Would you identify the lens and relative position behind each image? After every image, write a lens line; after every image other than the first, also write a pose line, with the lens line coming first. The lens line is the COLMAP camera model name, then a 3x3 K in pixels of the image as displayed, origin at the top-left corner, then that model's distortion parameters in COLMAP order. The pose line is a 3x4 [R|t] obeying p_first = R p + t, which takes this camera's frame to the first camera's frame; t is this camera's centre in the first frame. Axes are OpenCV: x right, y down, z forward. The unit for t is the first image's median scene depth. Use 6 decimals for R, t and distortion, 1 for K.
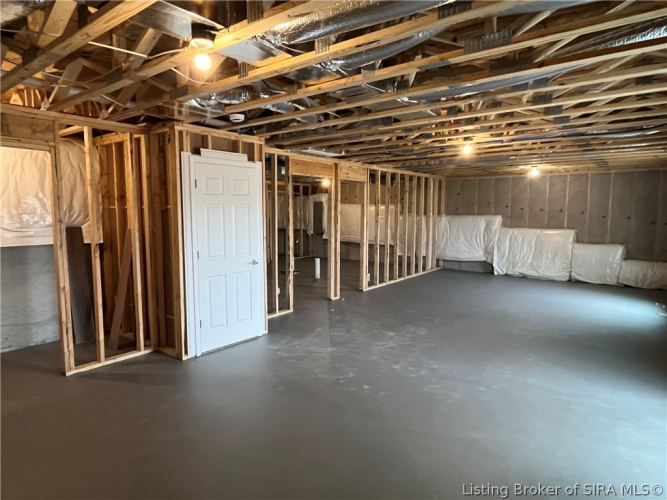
lens RADIAL K [[411.2, 0, 333.5], [0, 411.2, 250.0], [0, 0, 1]] dist [-0.002201, -0.000569]
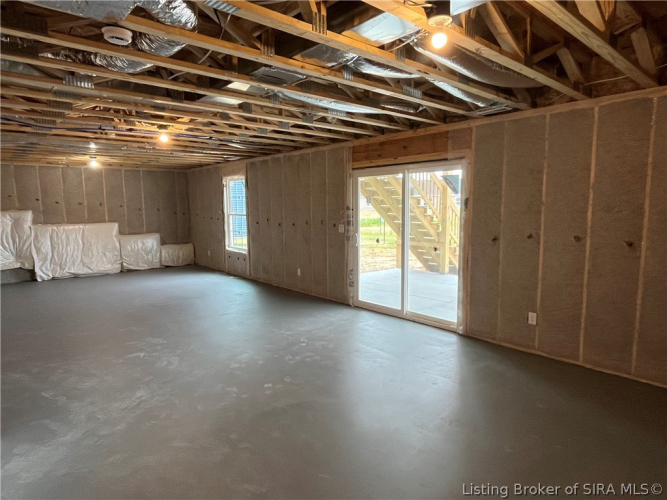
lens RADIAL K [[411.2, 0, 333.5], [0, 411.2, 250.0], [0, 0, 1]] dist [-0.002201, -0.000569]
pose [[0.167707, -0.112009, 0.979453, -0.369214], [0.102104, 0.990155, 0.095750, -0.025469], [-0.980535, 0.083948, 0.177493, 0.302765]]
